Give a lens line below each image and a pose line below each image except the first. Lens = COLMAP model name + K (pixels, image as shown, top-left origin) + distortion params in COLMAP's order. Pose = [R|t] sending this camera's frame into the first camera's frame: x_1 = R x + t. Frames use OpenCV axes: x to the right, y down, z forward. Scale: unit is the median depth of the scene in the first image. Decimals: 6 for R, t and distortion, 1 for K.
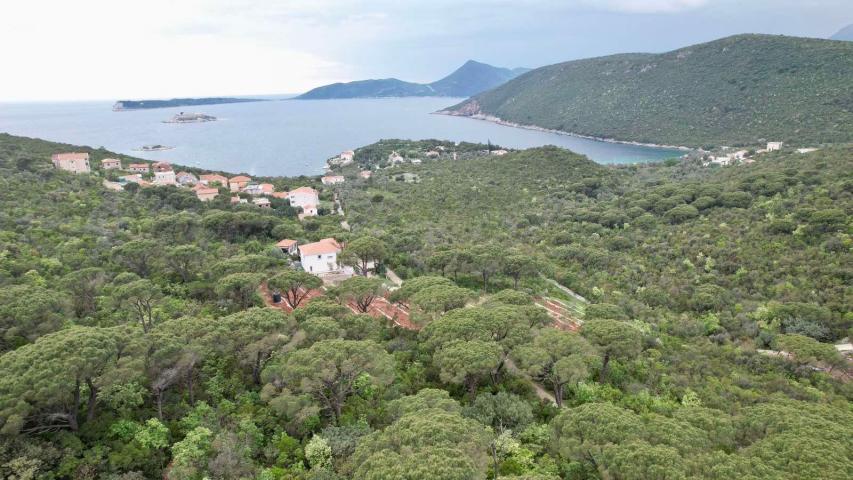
lens RADIAL K [[544.9, 0, 427.7], [0, 544.9, 247.2], [0, 0, 1]] dist [-0.080047, 0.072805]
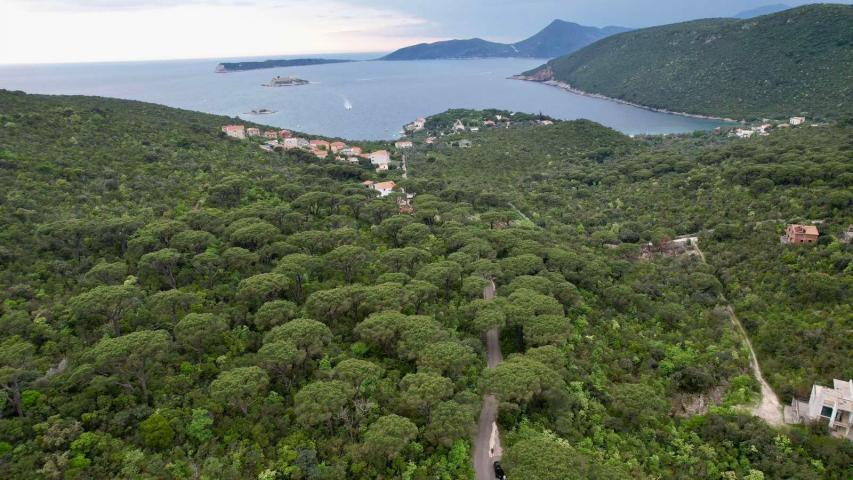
lens RADIAL K [[544.9, 0, 427.7], [0, 544.9, 247.2], [0, 0, 1]] dist [-0.080047, 0.072805]
pose [[0.988679, 0.046364, -0.142704, 0.056349], [-0.036117, 0.996635, 0.073582, 0.017564], [0.145635, -0.067595, 0.987027, -0.212229]]
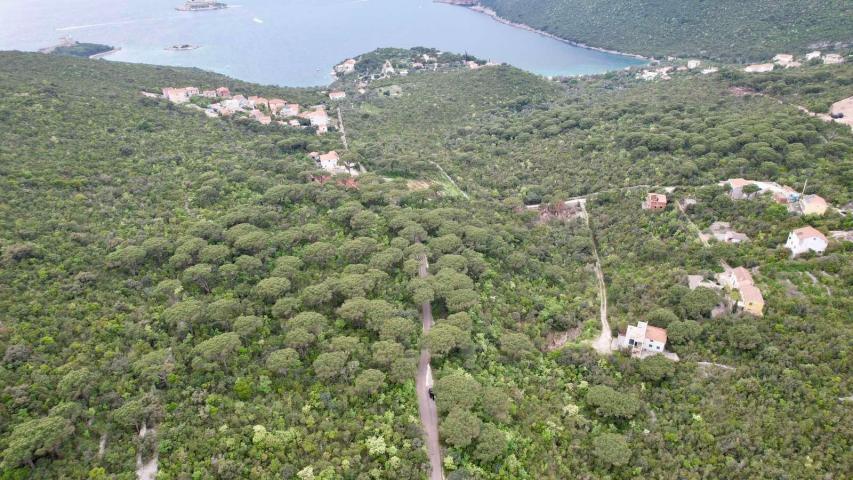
lens RADIAL K [[544.9, 0, 427.7], [0, 544.9, 247.2], [0, 0, 1]] dist [-0.080047, 0.072805]
pose [[0.999700, 0.018443, -0.016122, 0.058118], [-0.014593, 0.976996, 0.212758, -0.027328], [0.019675, -0.212459, 0.976972, -0.292346]]
